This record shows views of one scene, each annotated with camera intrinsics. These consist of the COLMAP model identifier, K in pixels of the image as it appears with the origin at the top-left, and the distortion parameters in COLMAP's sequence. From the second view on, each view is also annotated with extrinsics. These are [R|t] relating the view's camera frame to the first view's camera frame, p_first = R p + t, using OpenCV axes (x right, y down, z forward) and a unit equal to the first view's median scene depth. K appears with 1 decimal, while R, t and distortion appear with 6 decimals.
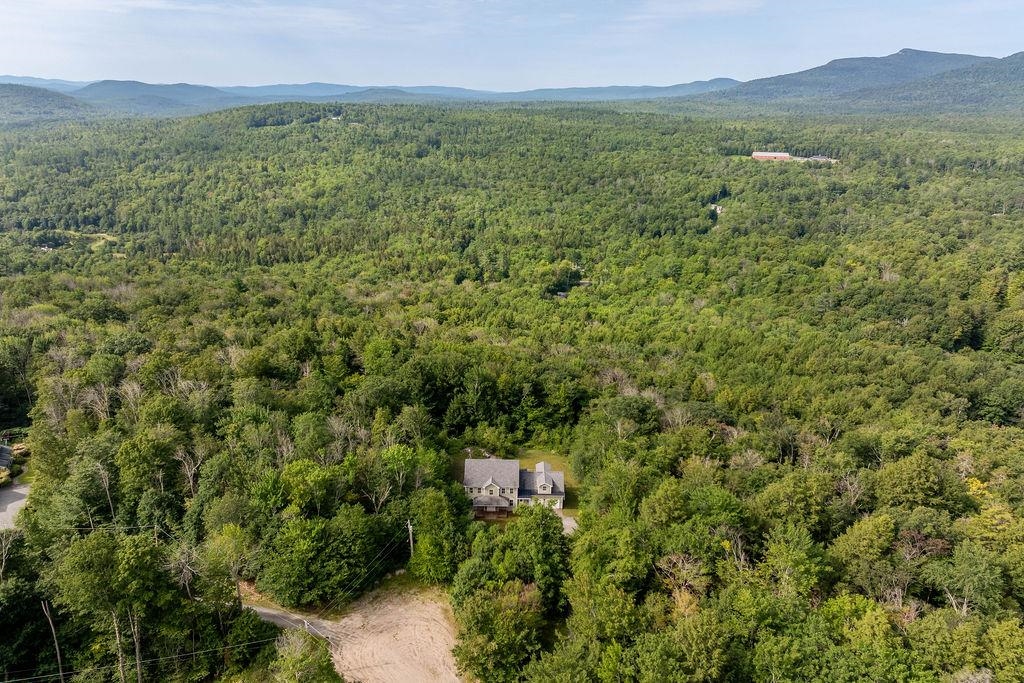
lens RADIAL K [[721.8, 0, 493.9], [0, 721.8, 359.3], [0, 0, 1]] dist [0.012867, -0.005839]
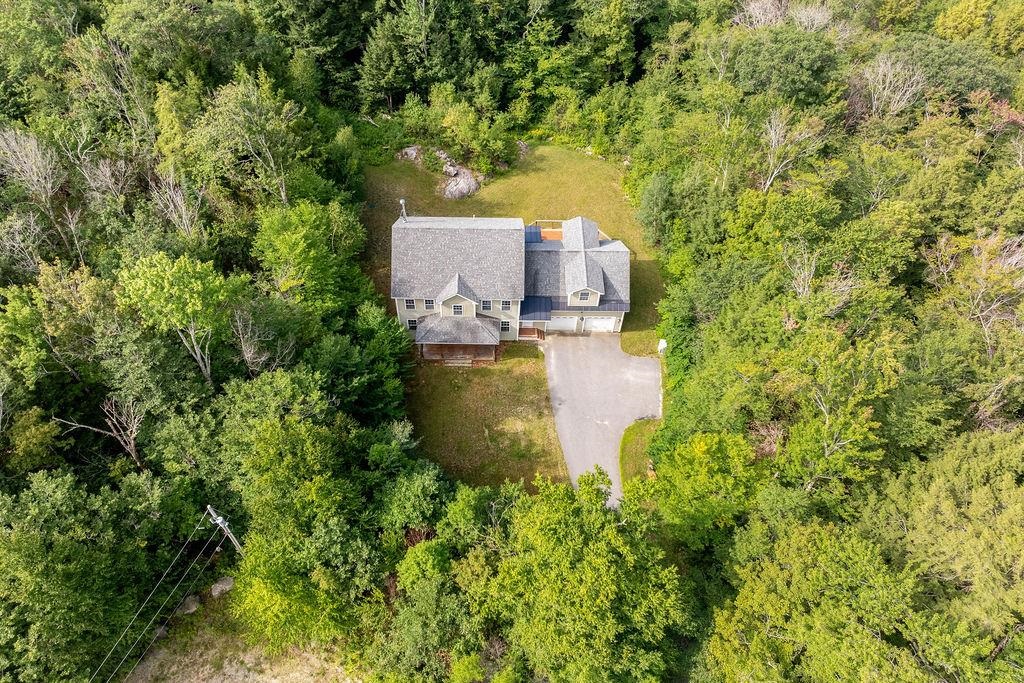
lens RADIAL K [[721.8, 0, 493.9], [0, 721.8, 359.3], [0, 0, 1]] dist [0.012867, -0.005839]
pose [[0.999816, -0.012911, 0.014165, 0.009277], [0.003259, 0.842807, 0.538206, -0.014245], [-0.018887, -0.538061, 0.842694, 0.524232]]
